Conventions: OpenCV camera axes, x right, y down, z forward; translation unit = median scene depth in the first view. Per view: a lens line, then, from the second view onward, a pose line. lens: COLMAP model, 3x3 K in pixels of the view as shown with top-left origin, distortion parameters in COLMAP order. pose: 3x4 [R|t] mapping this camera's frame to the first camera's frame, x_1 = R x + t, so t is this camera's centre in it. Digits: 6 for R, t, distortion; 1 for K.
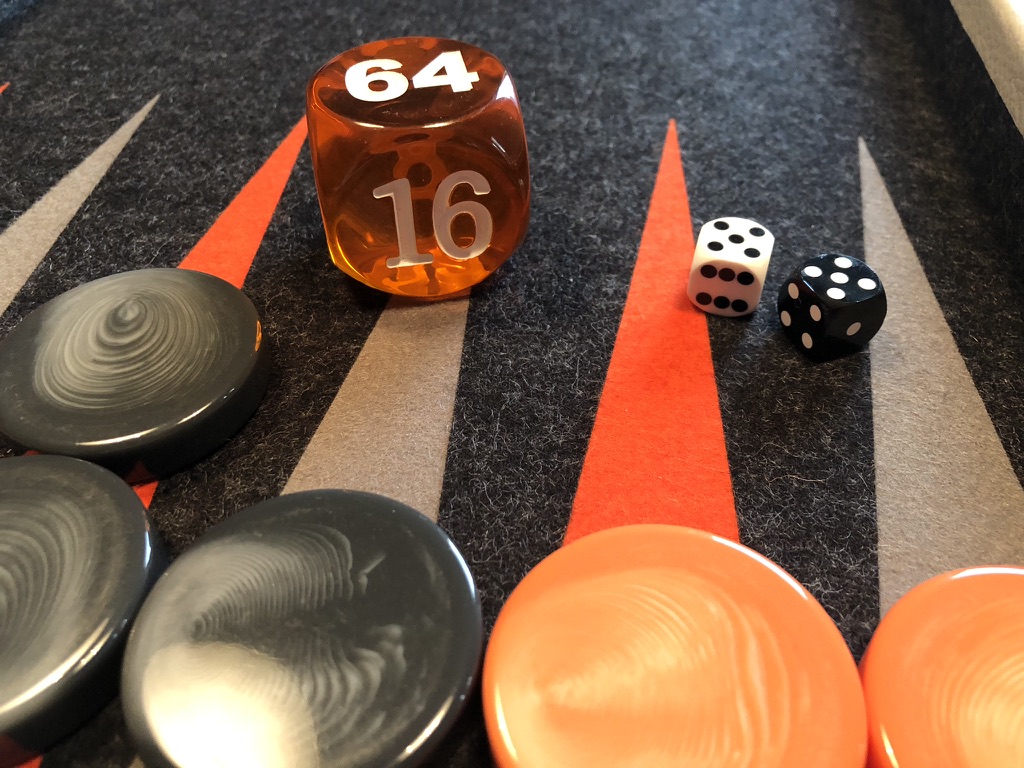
lens RADIAL K [[844.2, 0, 512.0], [0, 844.2, 384.0], [0, 0, 1]] dist [-0.008390, -0.009078]
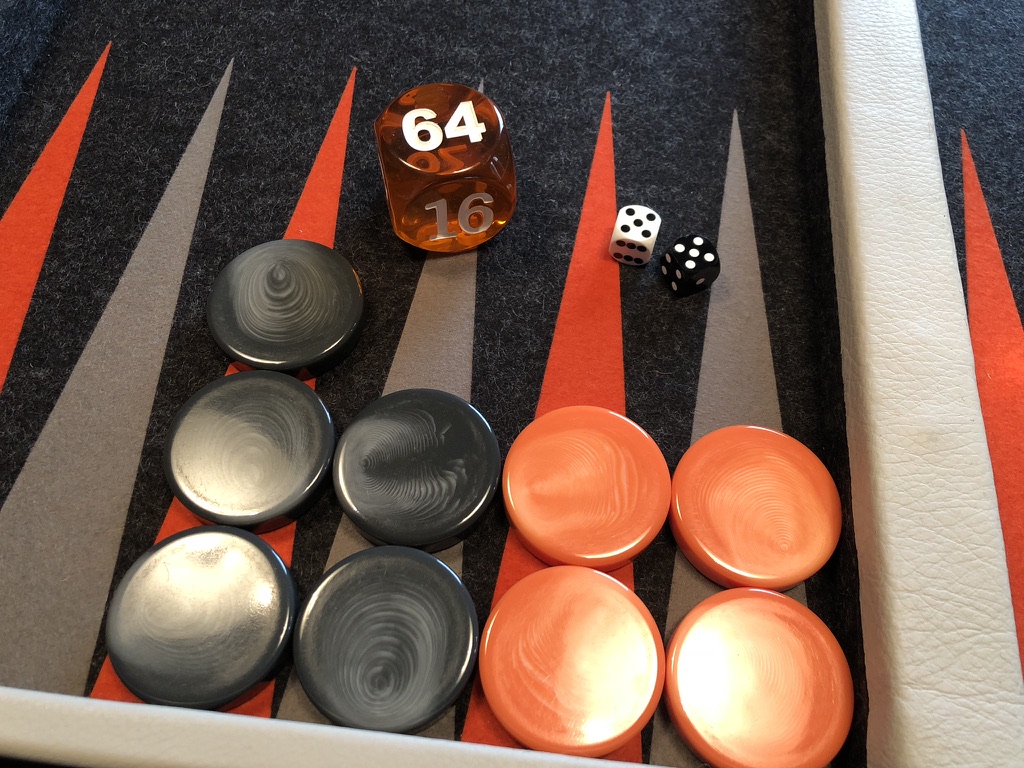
lens RADIAL K [[834.8, 0, 504.8], [0, 834.8, 383.4], [0, 0, 1]] dist [0.053429, -0.164247]
pose [[0.998607, -0.018116, 0.049558, -0.086775], [0.001740, 0.950010, 0.312214, -0.383972], [-0.052737, -0.311693, 0.948718, -0.659213]]
